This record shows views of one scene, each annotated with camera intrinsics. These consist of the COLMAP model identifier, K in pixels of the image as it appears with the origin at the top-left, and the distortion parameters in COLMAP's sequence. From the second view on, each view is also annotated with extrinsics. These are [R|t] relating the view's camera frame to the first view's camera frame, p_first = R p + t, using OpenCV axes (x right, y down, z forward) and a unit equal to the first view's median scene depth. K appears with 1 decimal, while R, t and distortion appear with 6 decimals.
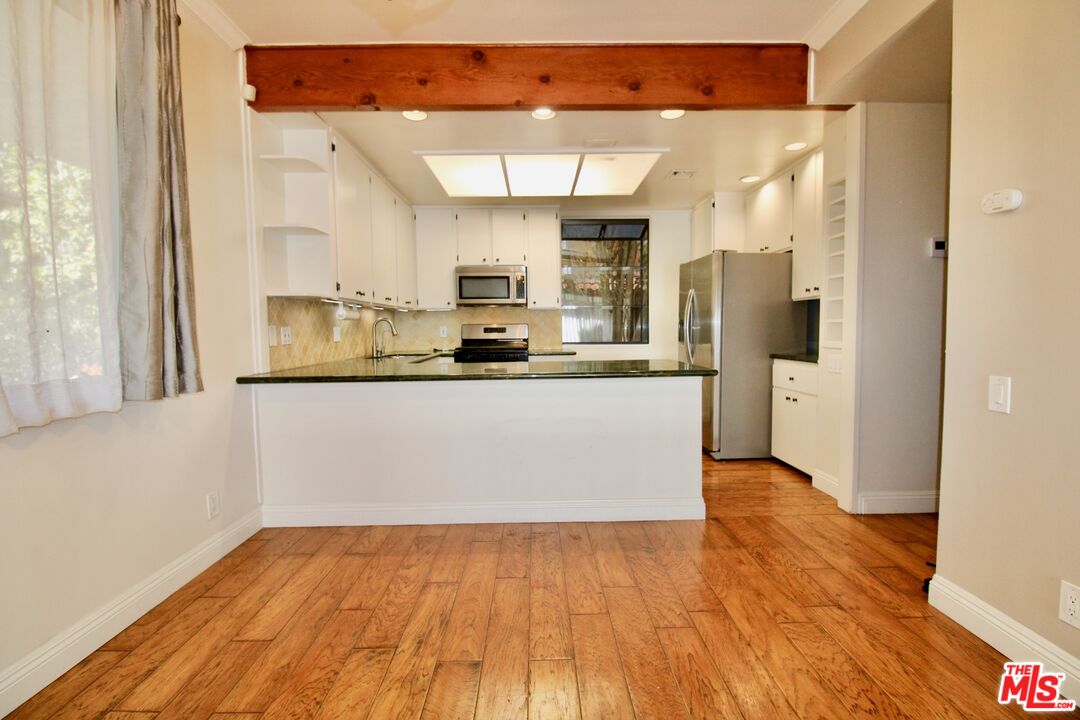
lens RADIAL K [[503.0, 0, 542.4], [0, 503.0, 360.4], [0, 0, 1]] dist [-0.008680, -0.002287]
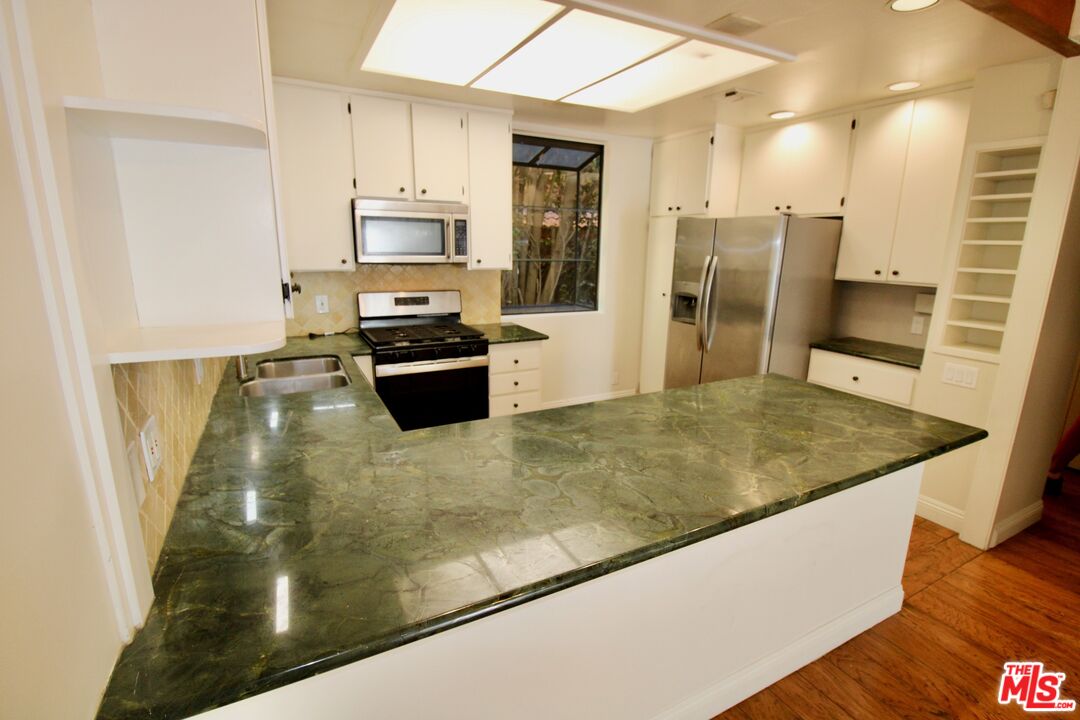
lens RADIAL K [[503.0, 0, 539.7], [0, 503.0, 362.2], [0, 0, 1]] dist [-0.008680, -0.002287]
pose [[0.893481, -0.079813, 0.441953, -0.296648], [0.002106, 0.984815, 0.173593, -0.116491], [-0.449097, -0.154171, 0.880082, 0.418298]]
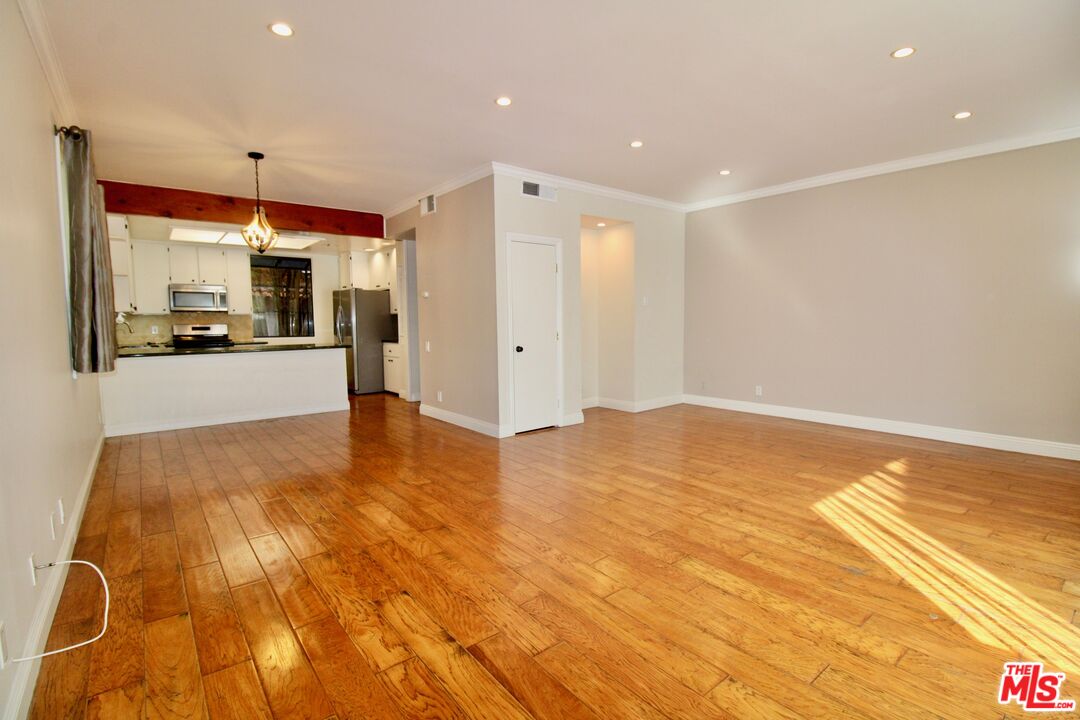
lens RADIAL K [[503.0, 0, 544.9], [0, 503.0, 360.5], [0, 0, 1]] dist [-0.008680, -0.002287]
pose [[0.787174, -0.045007, 0.615086, -0.253957], [0.037863, 0.998979, 0.024641, 0.041589], [-0.615567, 0.003893, 0.788075, -0.915847]]
